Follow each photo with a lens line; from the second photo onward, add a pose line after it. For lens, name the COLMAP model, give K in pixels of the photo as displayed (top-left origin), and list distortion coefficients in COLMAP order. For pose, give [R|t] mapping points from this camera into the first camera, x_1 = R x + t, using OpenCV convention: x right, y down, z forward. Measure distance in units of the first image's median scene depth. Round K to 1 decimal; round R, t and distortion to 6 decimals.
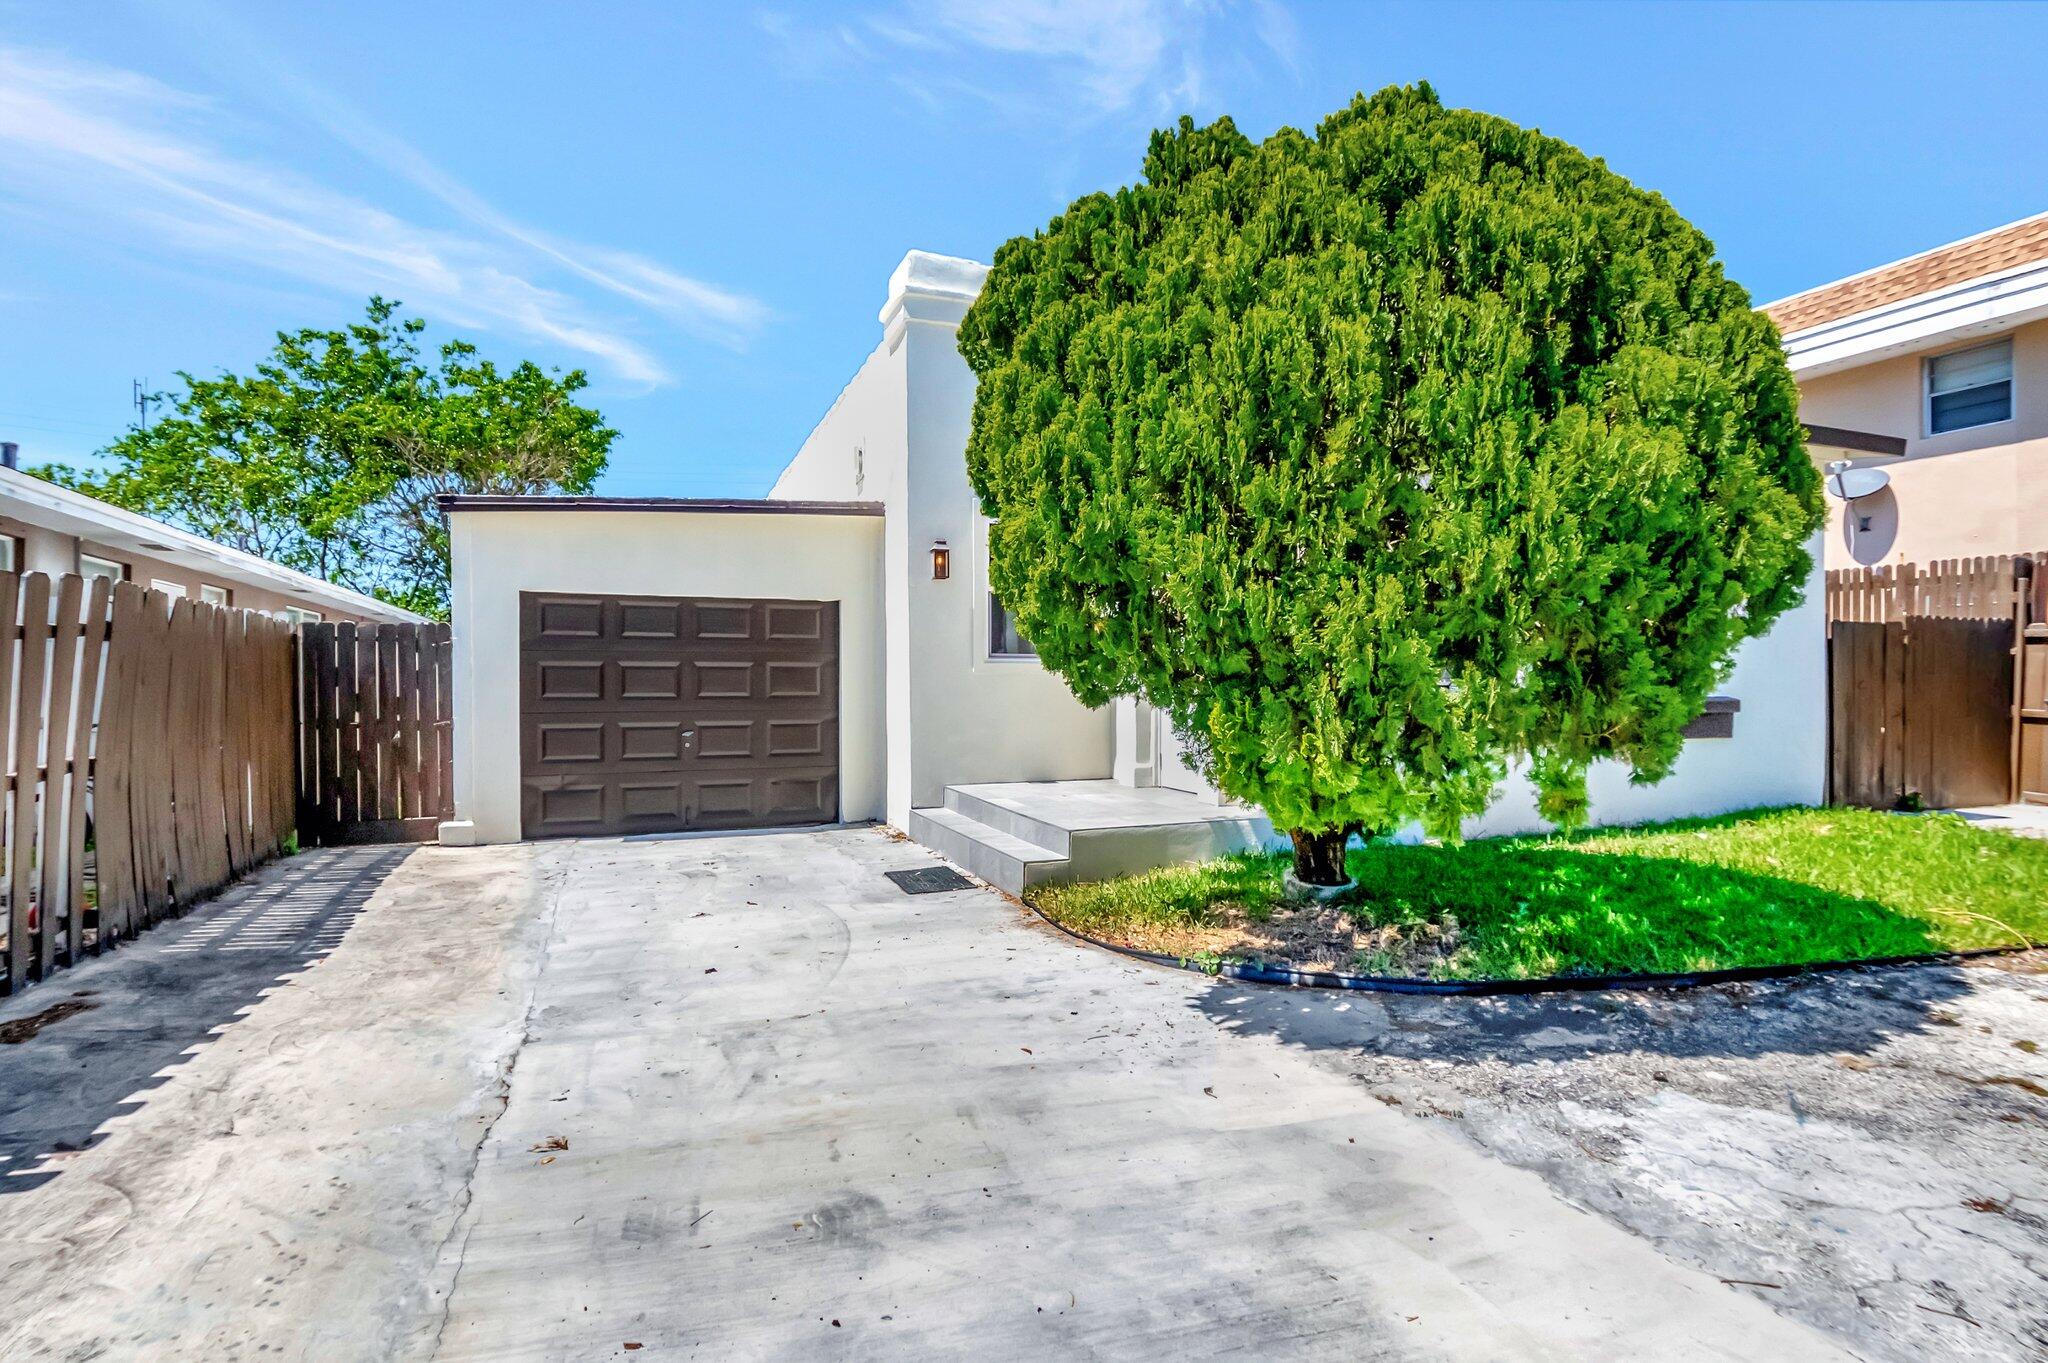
lens RADIAL K [[1024.9, 0, 1017.7], [0, 1024.9, 713.0], [0, 0, 1]] dist [-0.000227, -0.000227]
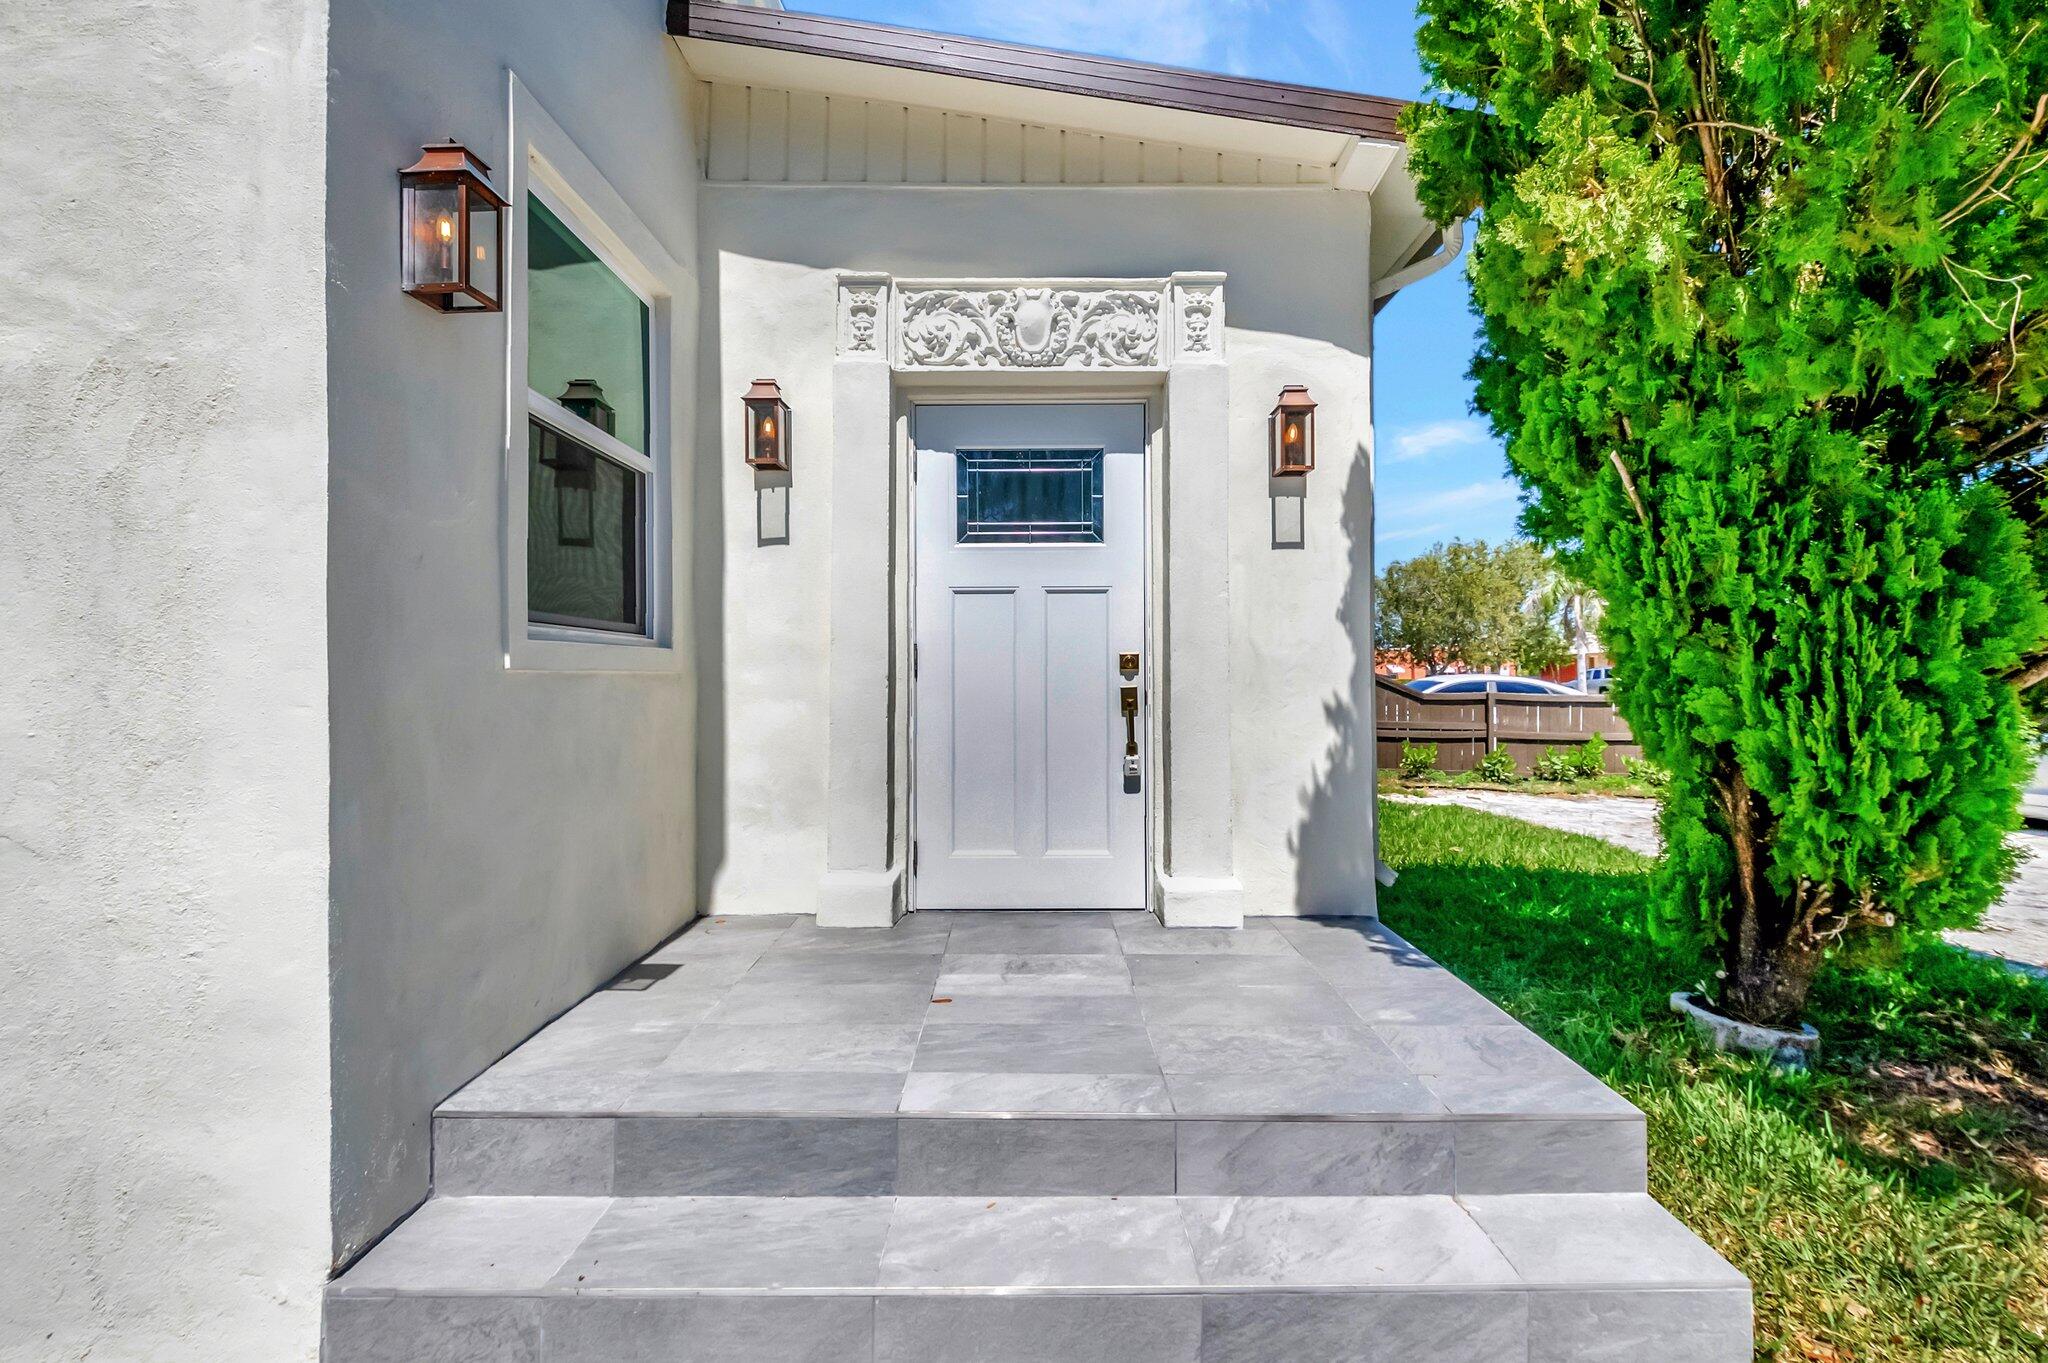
lens RADIAL K [[914.1, 0, 1028.0], [0, 914.1, 672.5], [0, 0, 1]] dist [0.015068, -0.000240]
pose [[0.346825, 0.000725, 0.937930, -0.234897], [0.032942, 0.999373, -0.012954, -0.030795], [-0.937351, 0.035390, 0.346584, 0.765456]]
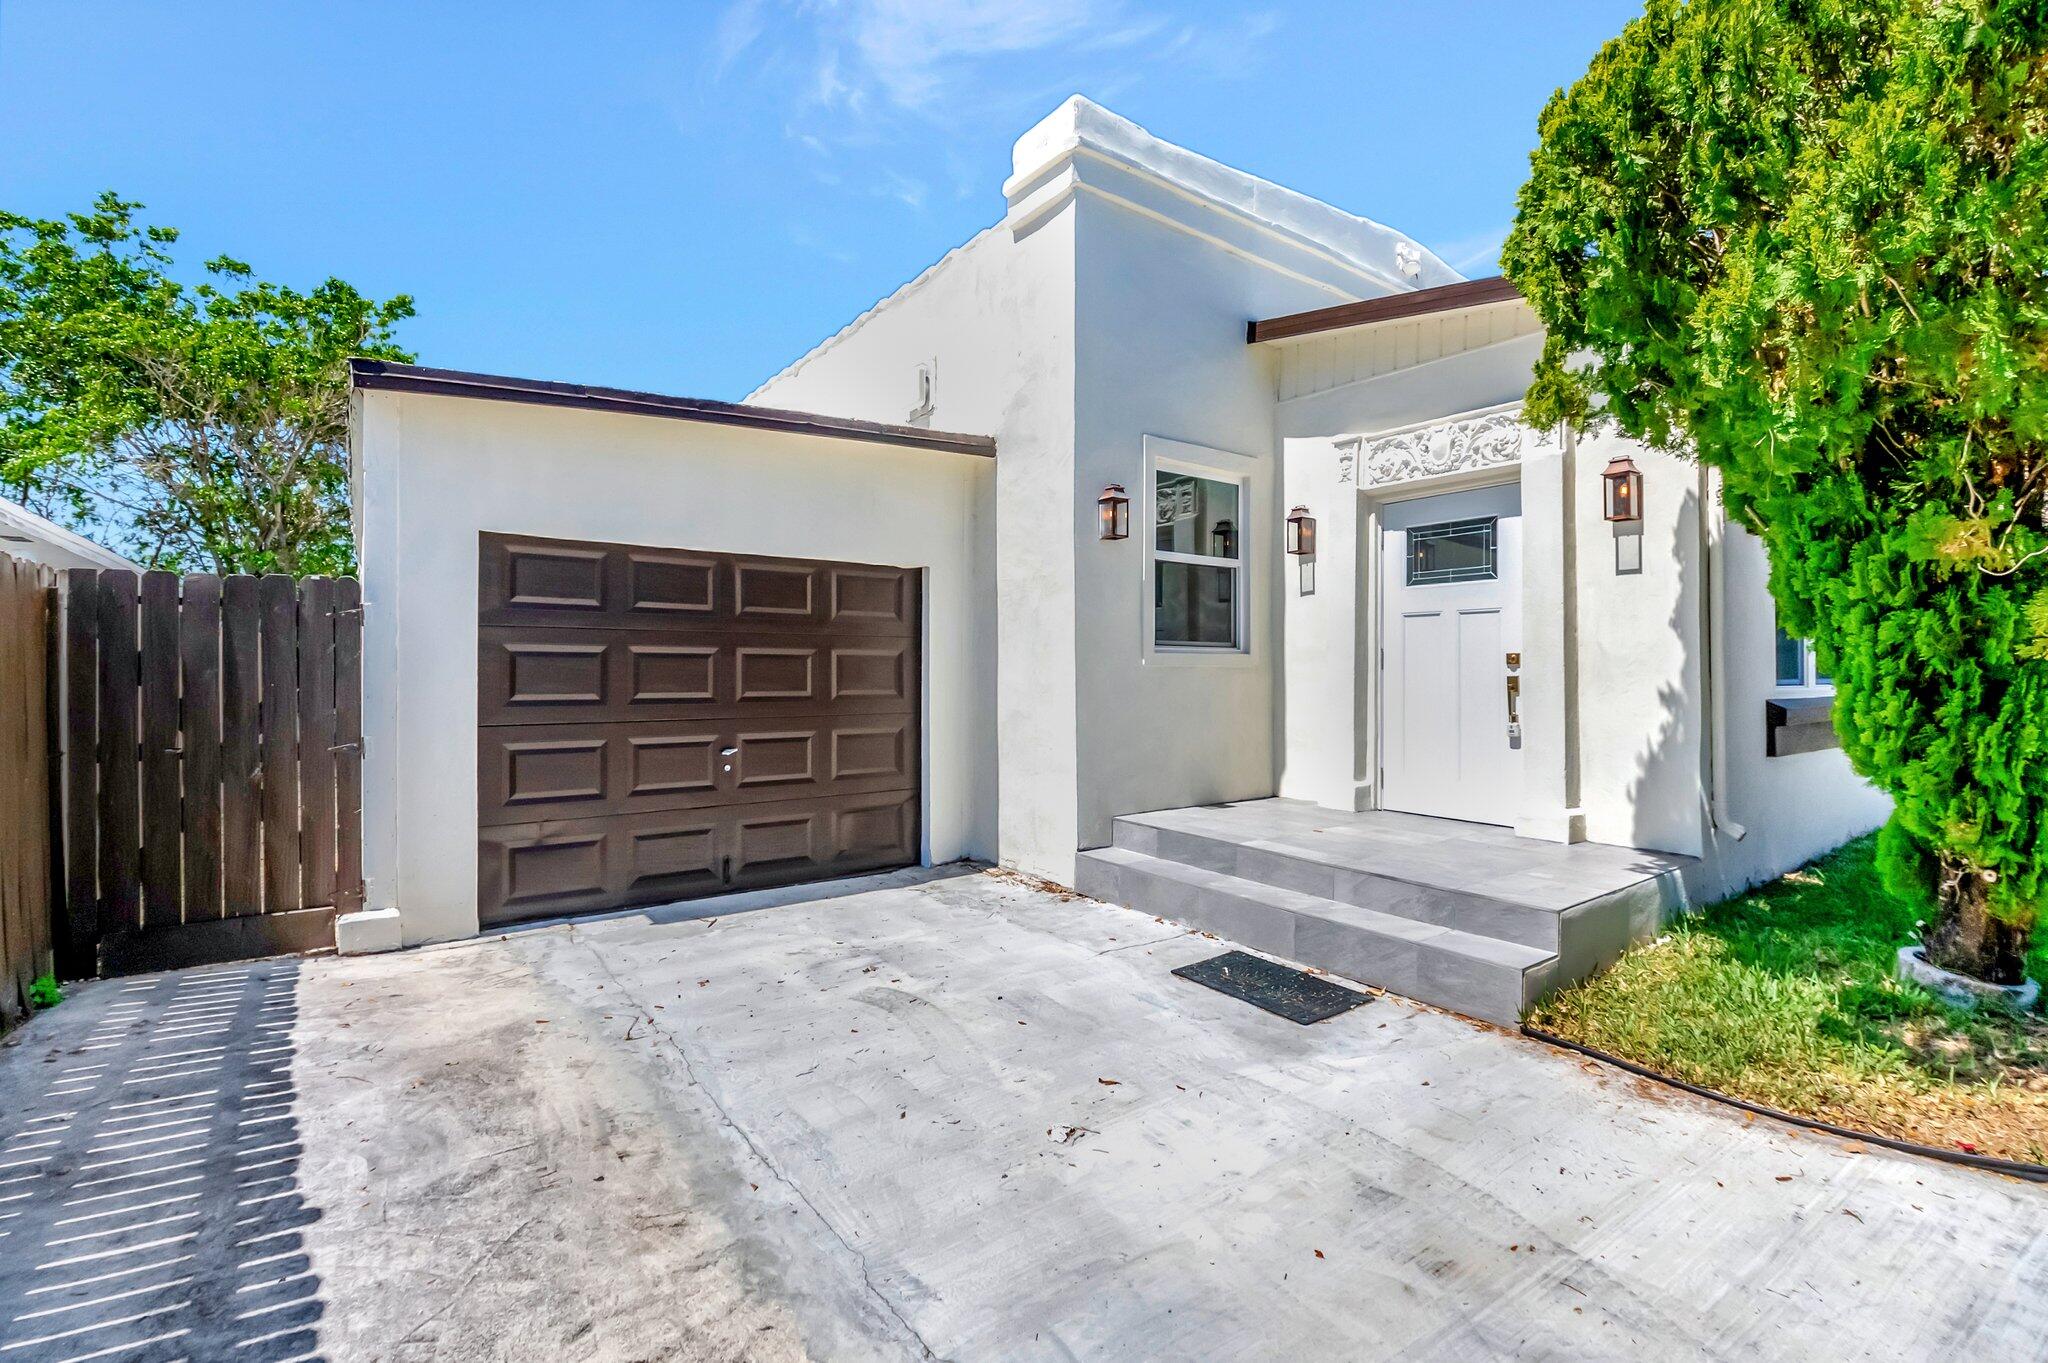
lens RADIAL K [[907.9, 0, 1015.4], [0, 907.9, 688.6], [0, 0, 1]] dist [-0.013870, -0.000376]
pose [[0.966085, -0.002270, 0.258213, -0.305232], [0.005068, 0.999935, -0.010172, -0.015635], [-0.258174, 0.011136, 0.966034, 0.376460]]
